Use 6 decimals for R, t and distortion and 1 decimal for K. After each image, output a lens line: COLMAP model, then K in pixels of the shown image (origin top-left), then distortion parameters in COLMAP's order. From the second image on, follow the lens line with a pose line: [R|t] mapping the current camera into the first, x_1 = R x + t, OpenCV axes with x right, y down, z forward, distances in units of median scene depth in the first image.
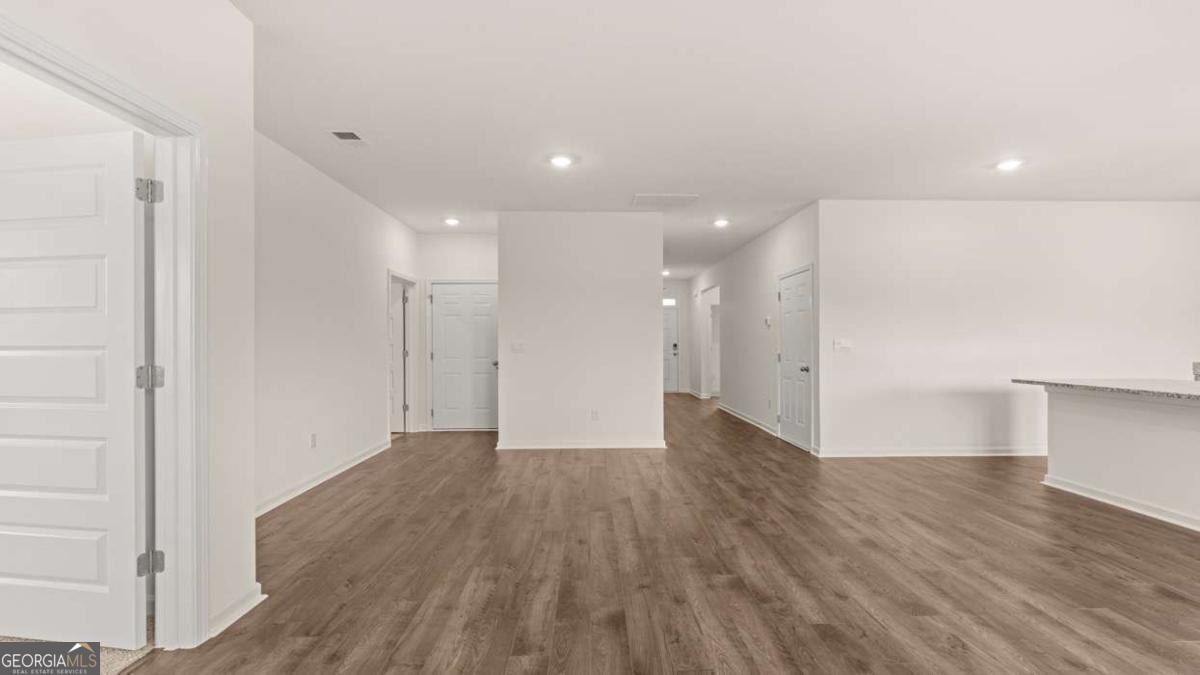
lens RADIAL K [[543.5, 0, 603.1], [0, 543.5, 339.7], [0, 0, 1]] dist [-0.002310, -0.002615]
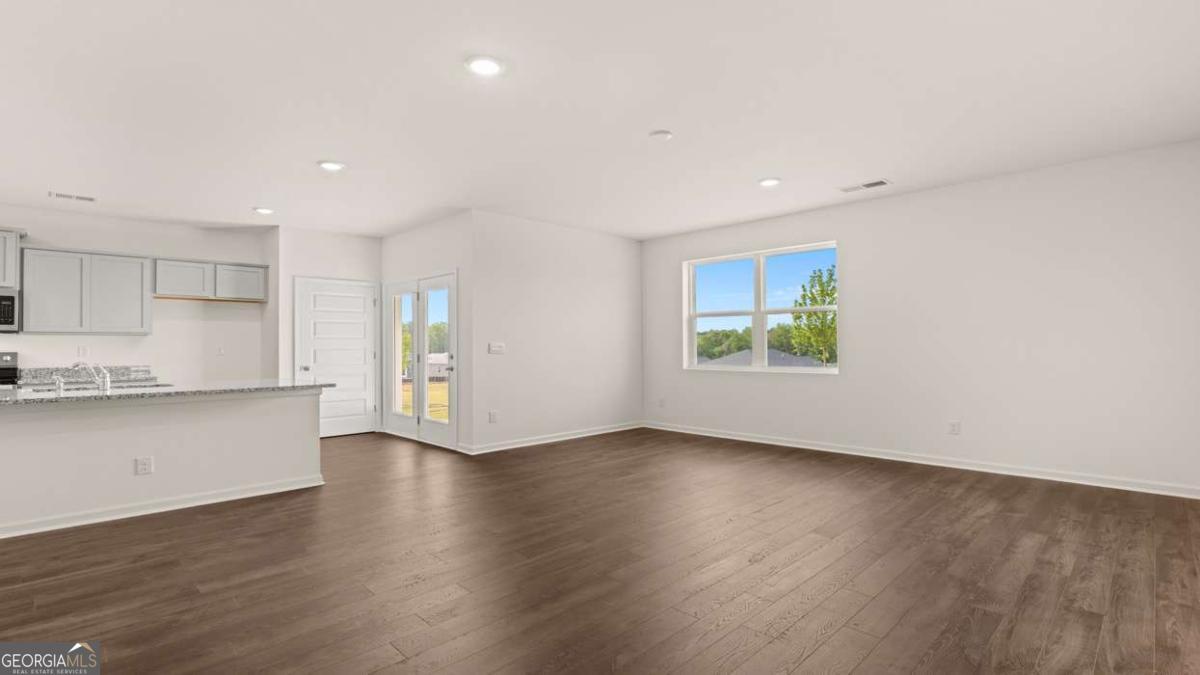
lens RADIAL K [[543.5, 0, 600.5], [0, 543.5, 332.1], [0, 0, 1]] dist [-0.002310, -0.002615]
pose [[-0.680970, 0.023019, 0.731950, -0.297816], [0.001591, 0.999550, -0.029955, 0.005483], [-0.732310, -0.019234, -0.680700, 0.752263]]
